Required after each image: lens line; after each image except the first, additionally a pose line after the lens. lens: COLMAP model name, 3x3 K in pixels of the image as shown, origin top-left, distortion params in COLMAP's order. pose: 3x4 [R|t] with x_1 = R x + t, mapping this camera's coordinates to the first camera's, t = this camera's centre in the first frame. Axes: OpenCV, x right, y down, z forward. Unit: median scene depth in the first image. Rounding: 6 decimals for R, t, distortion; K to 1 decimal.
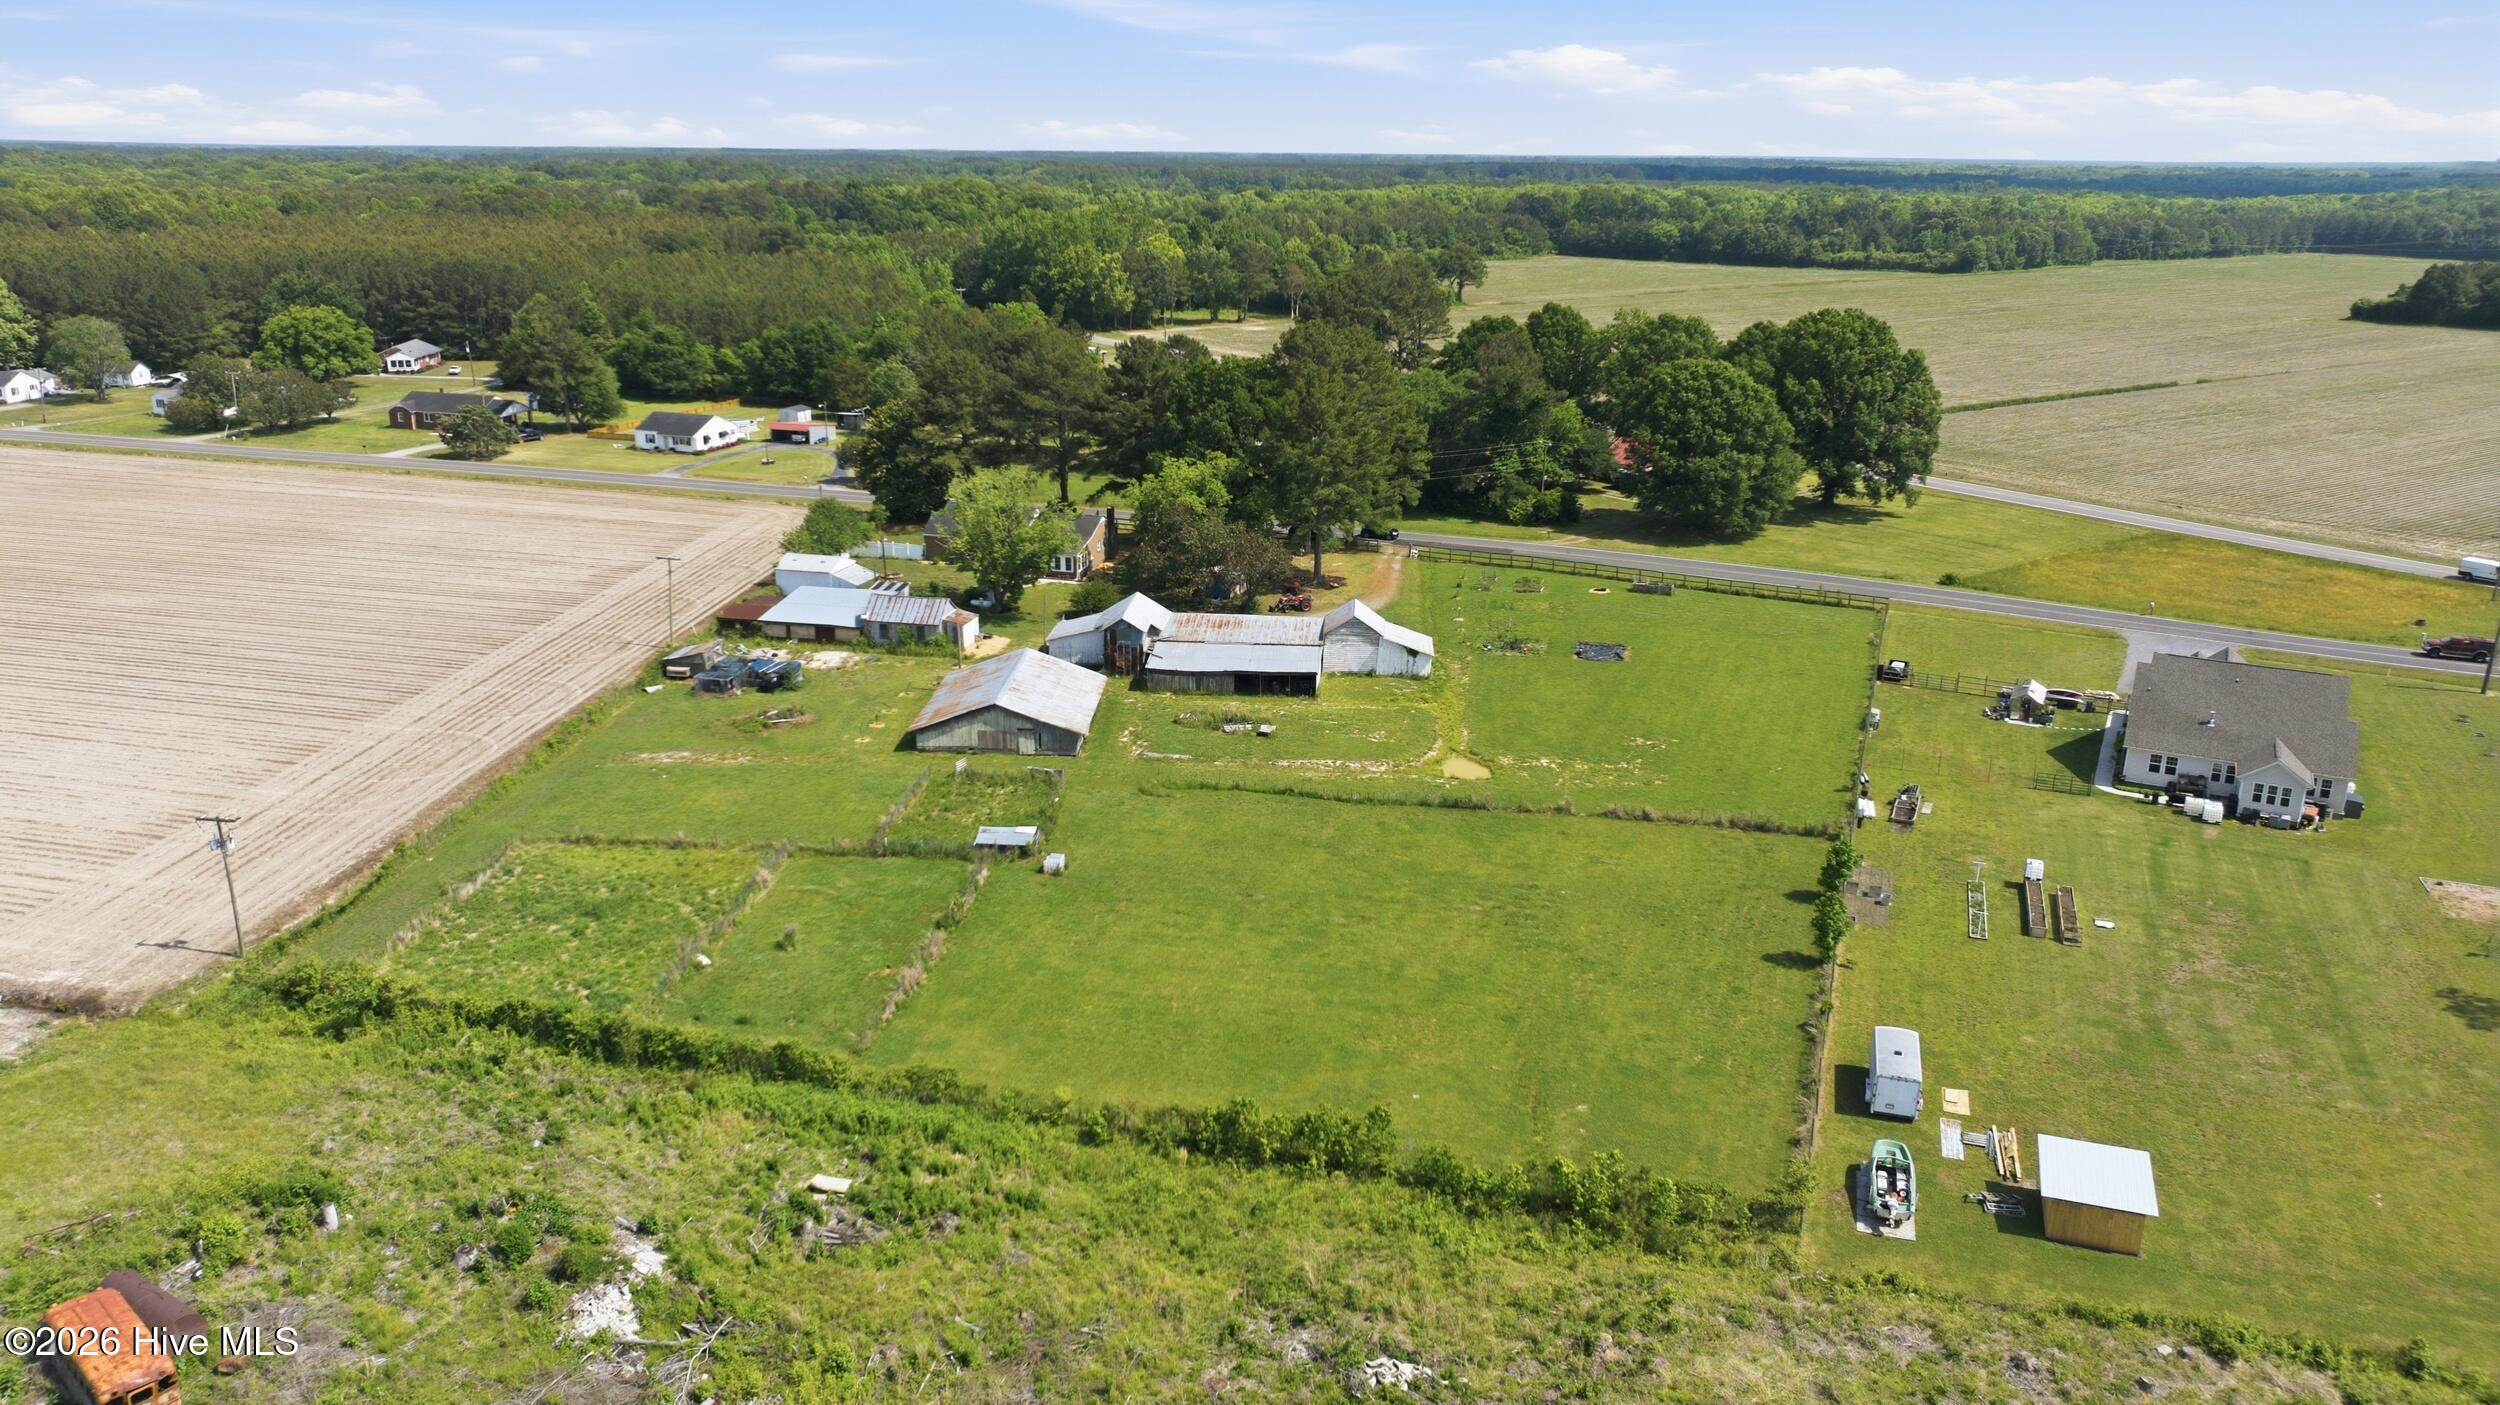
lens RADIAL K [[1754.5, 0, 1253.4], [0, 1754.5, 704.8], [0, 0, 1]] dist [-0.021472, 0.009179]
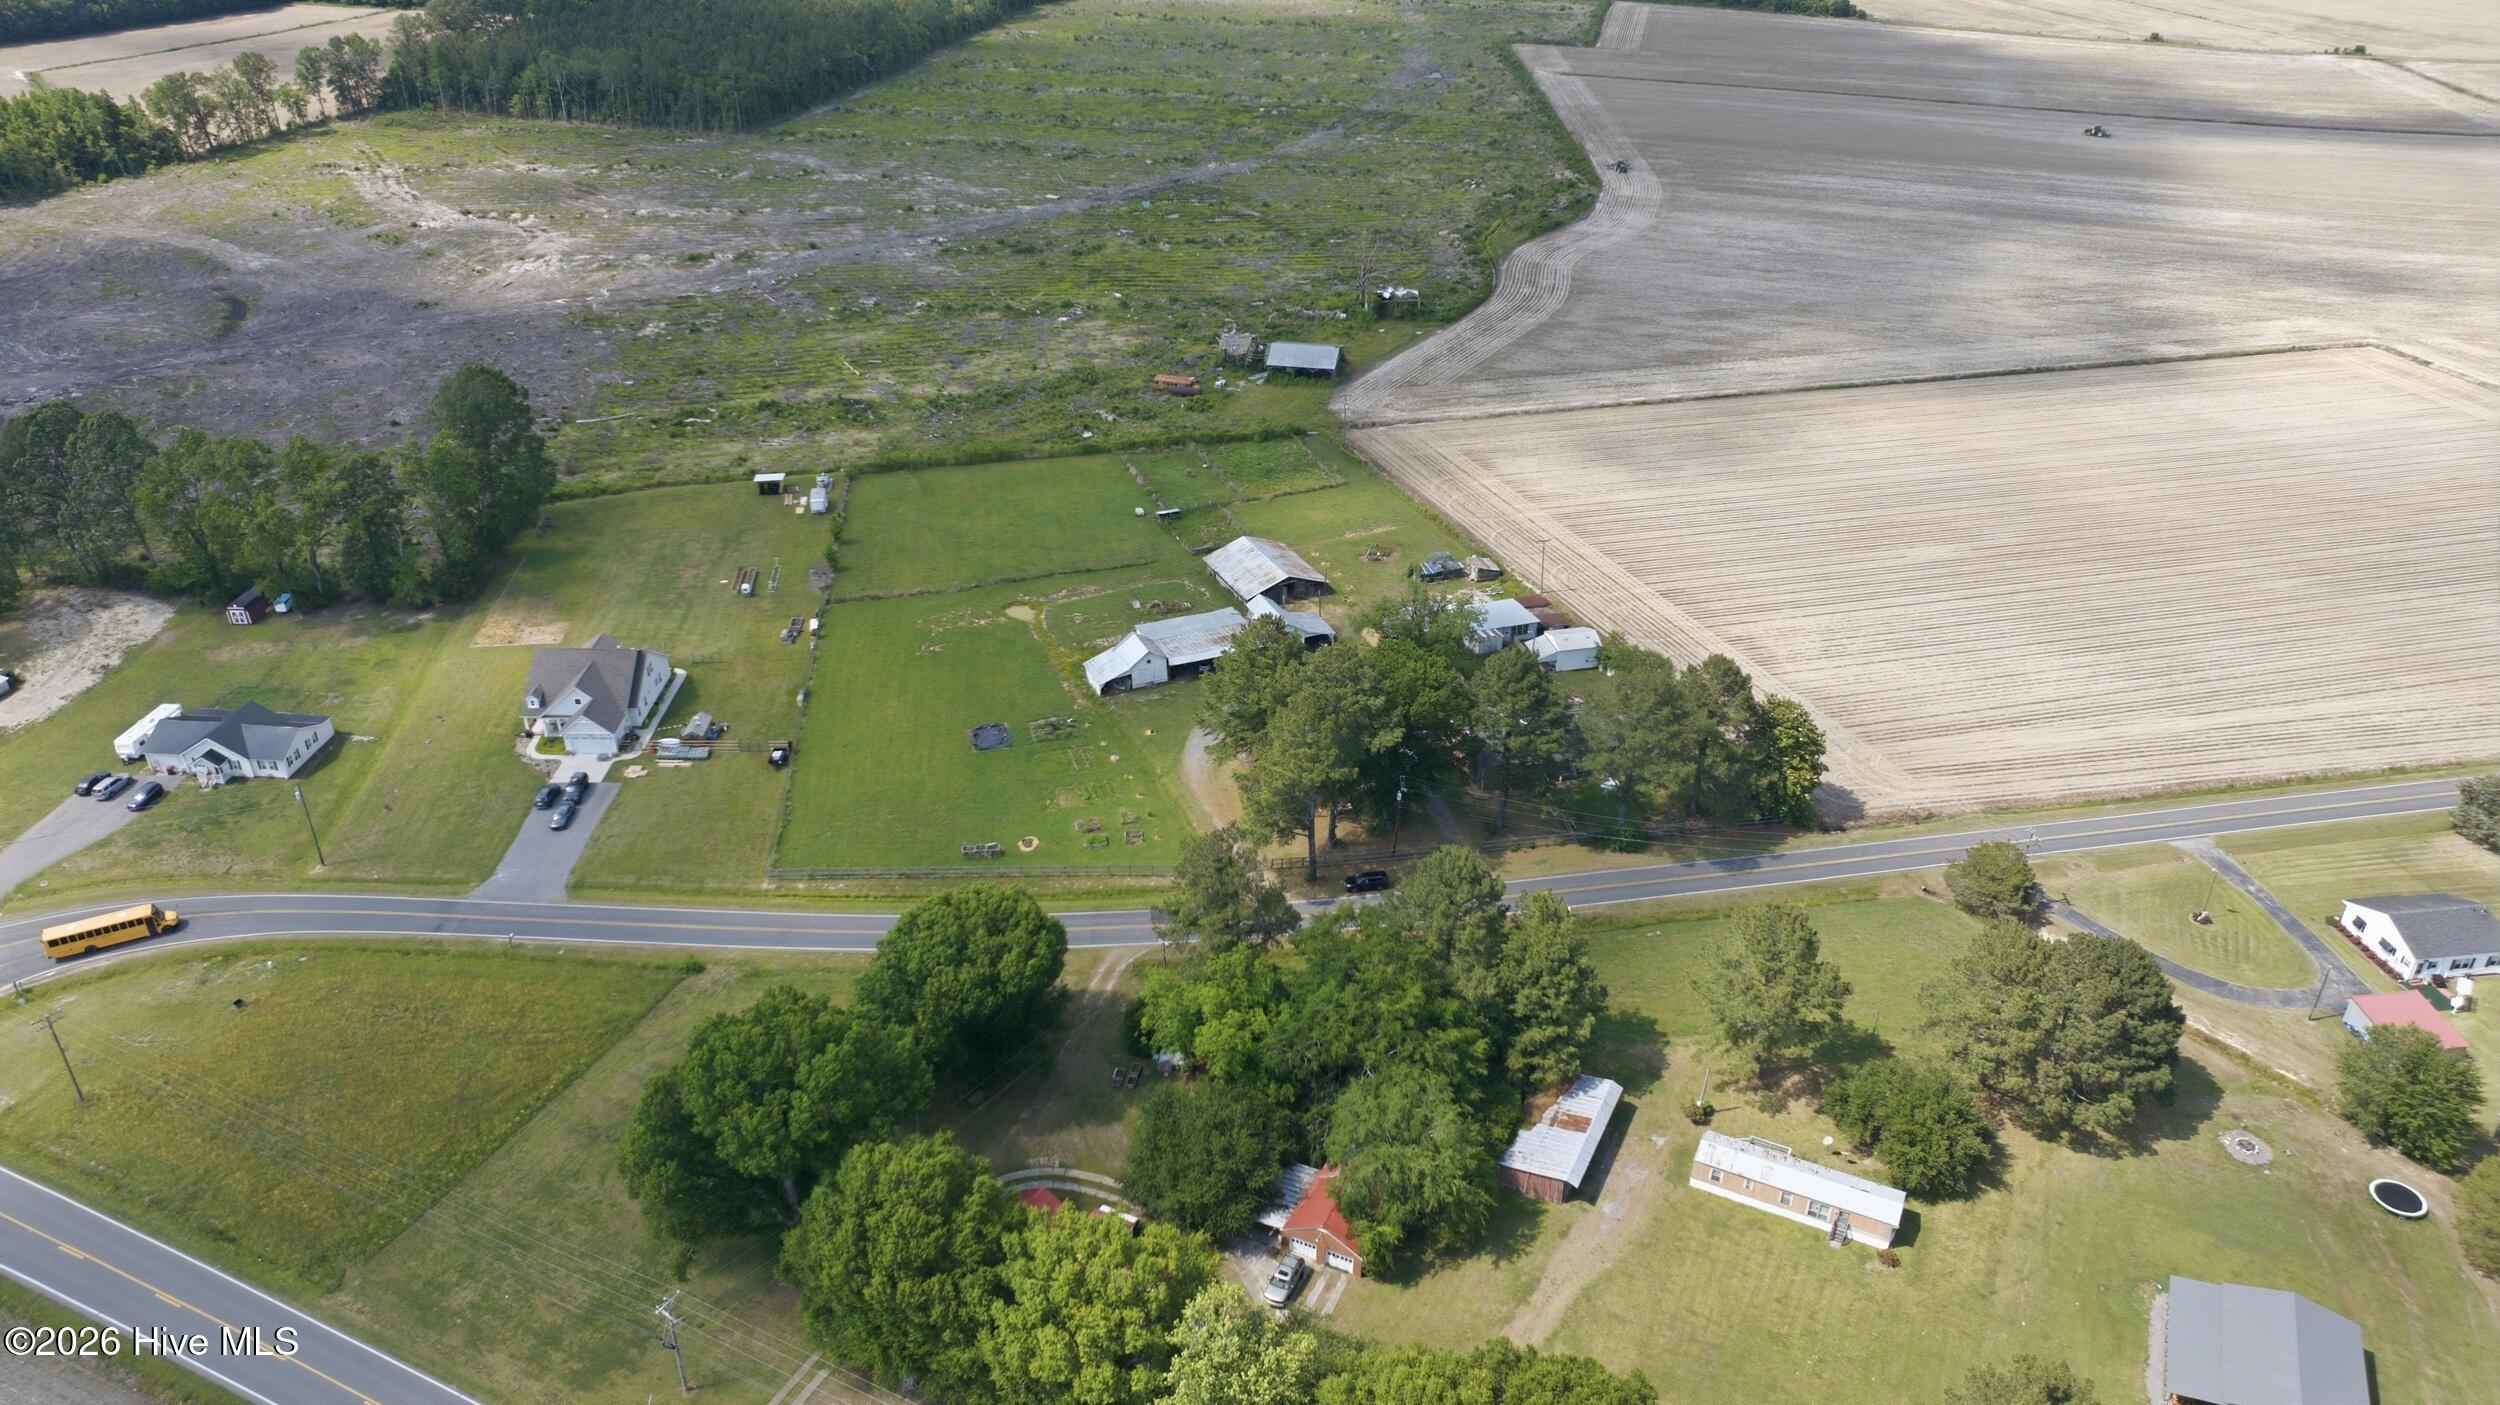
lens RADIAL K [[1754.5, 0, 1254.1], [0, 1754.5, 718.0], [0, 0, 1]] dist [-0.021472, 0.009179]
pose [[-0.883253, 0.227879, -0.409799, 0.699012], [-0.153616, 0.685103, 0.712064, -1.270778], [0.443019, 0.691885, -0.570114, 2.268470]]
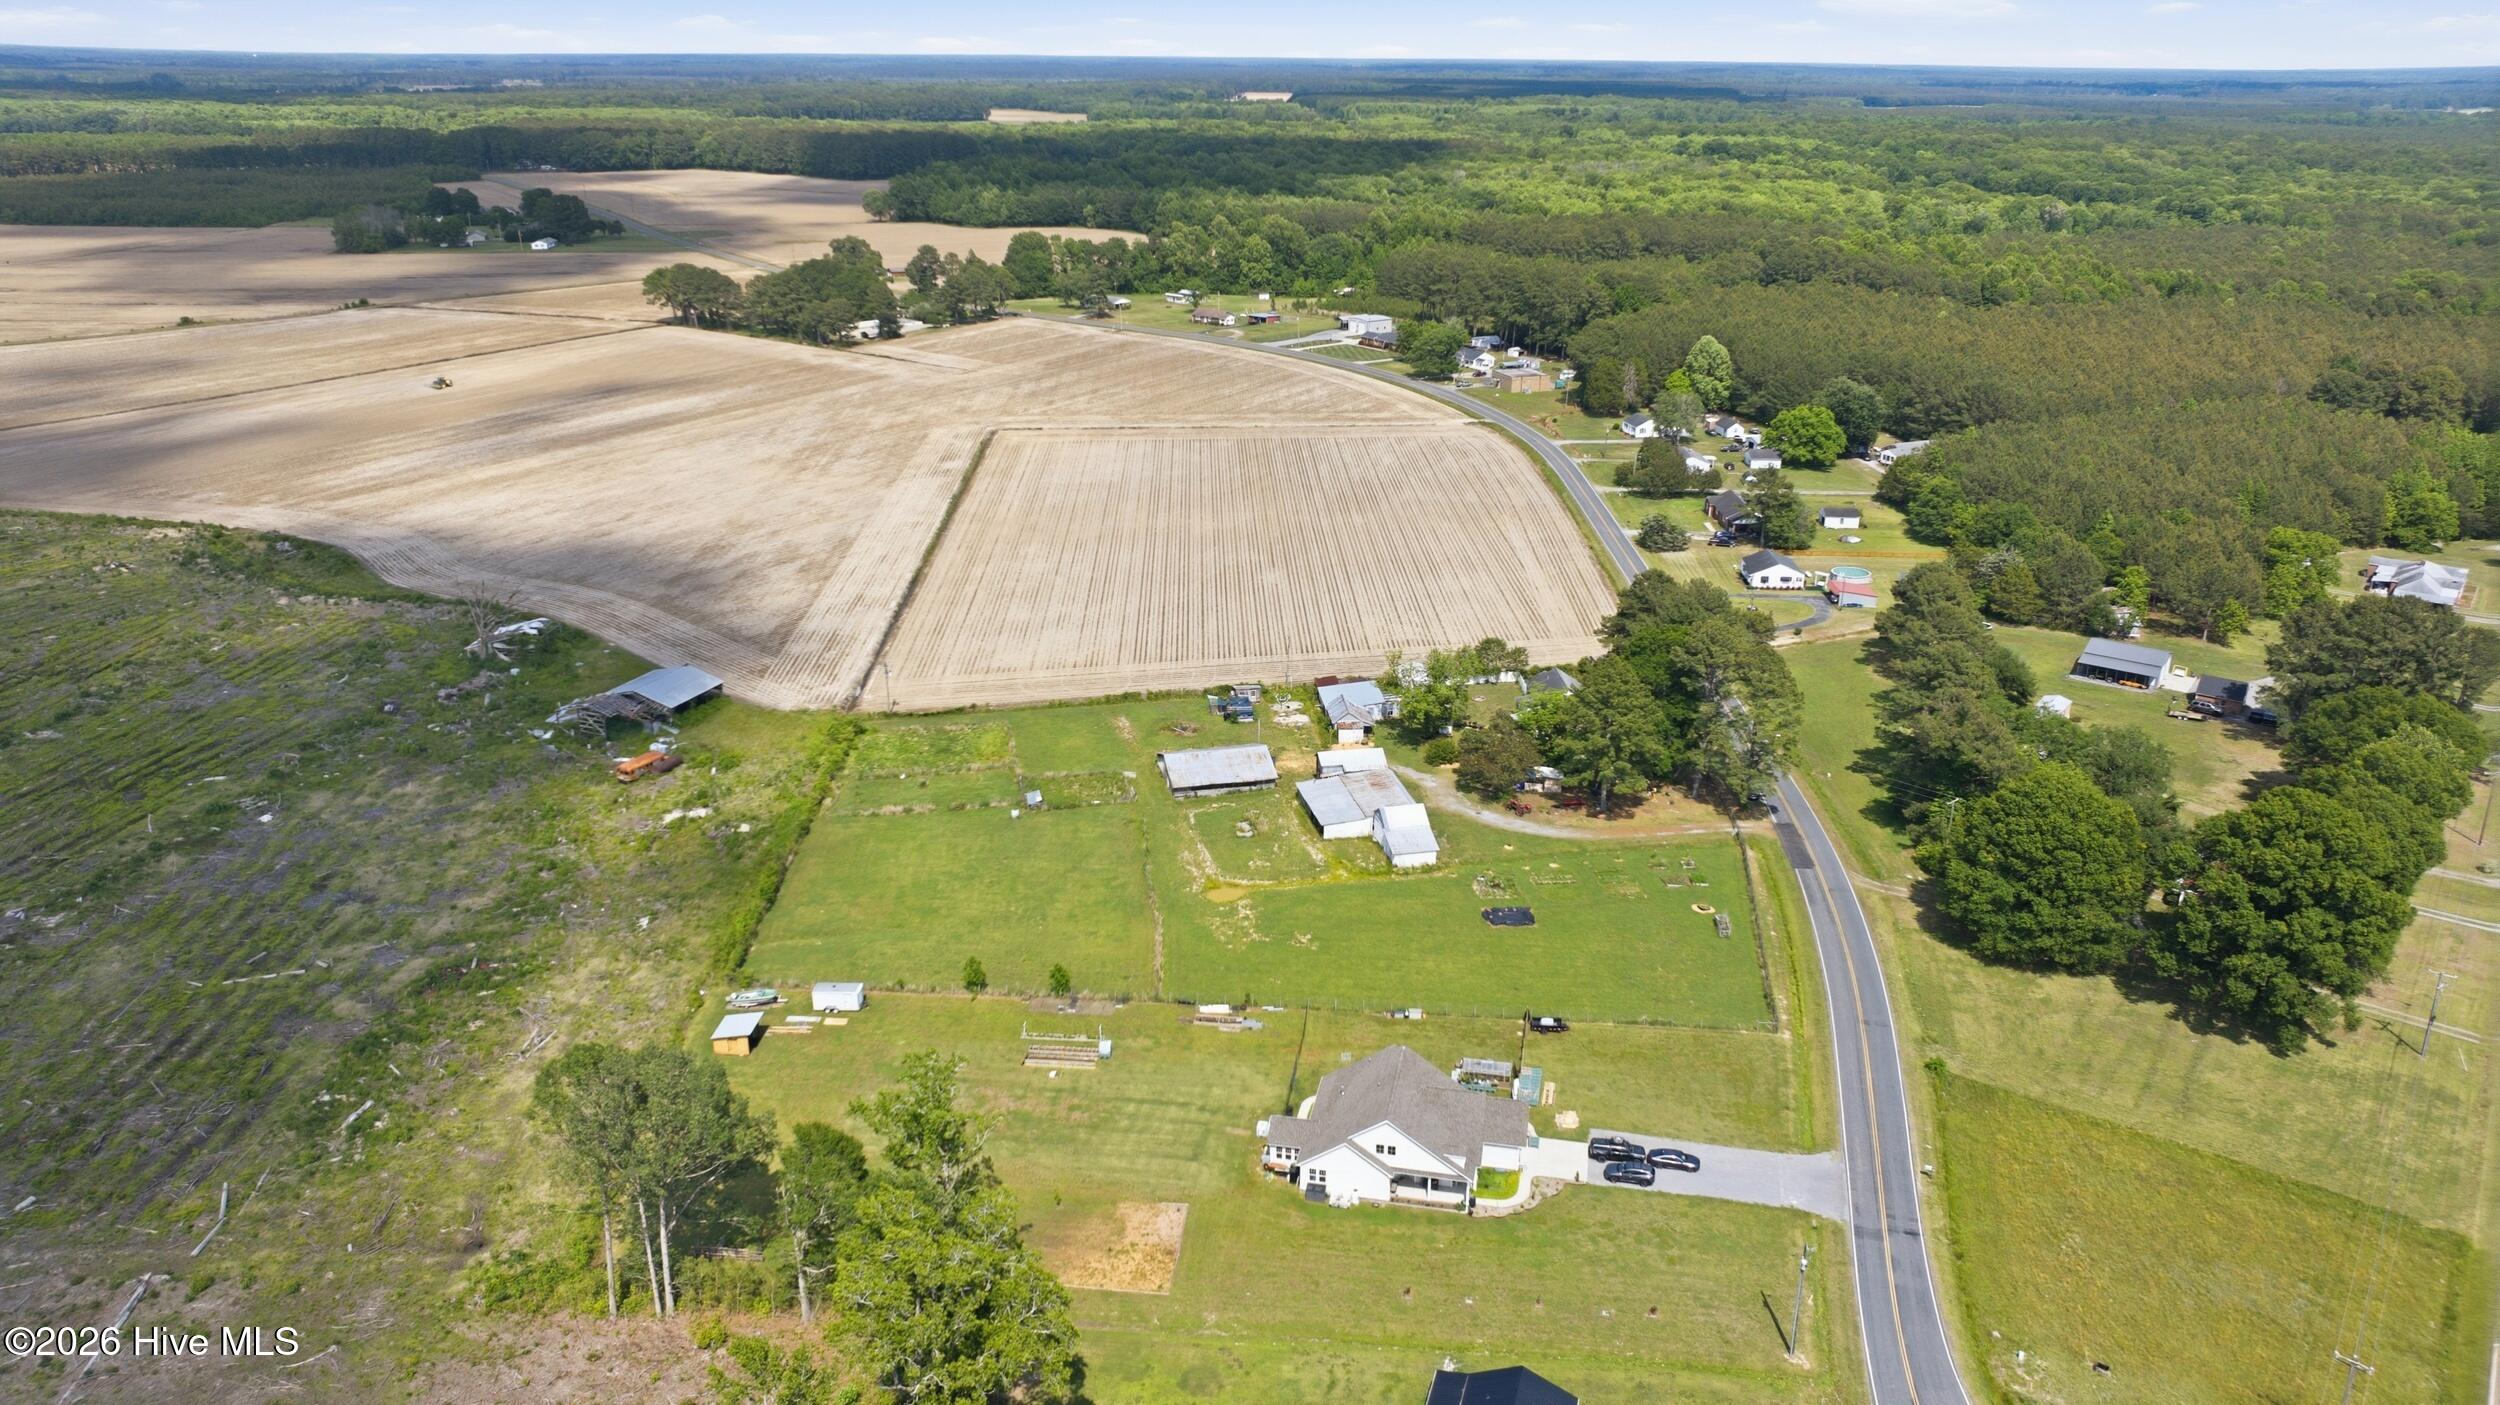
lens RADIAL K [[1754.5, 0, 1262.0], [0, 1754.5, 693.5], [0, 0, 1]] dist [-0.021472, 0.009179]
pose [[0.288110, 0.325034, -0.900747, 1.558219], [-0.296187, 0.924755, 0.238960, -0.543322], [0.910640, 0.197943, 0.362702, 0.394150]]
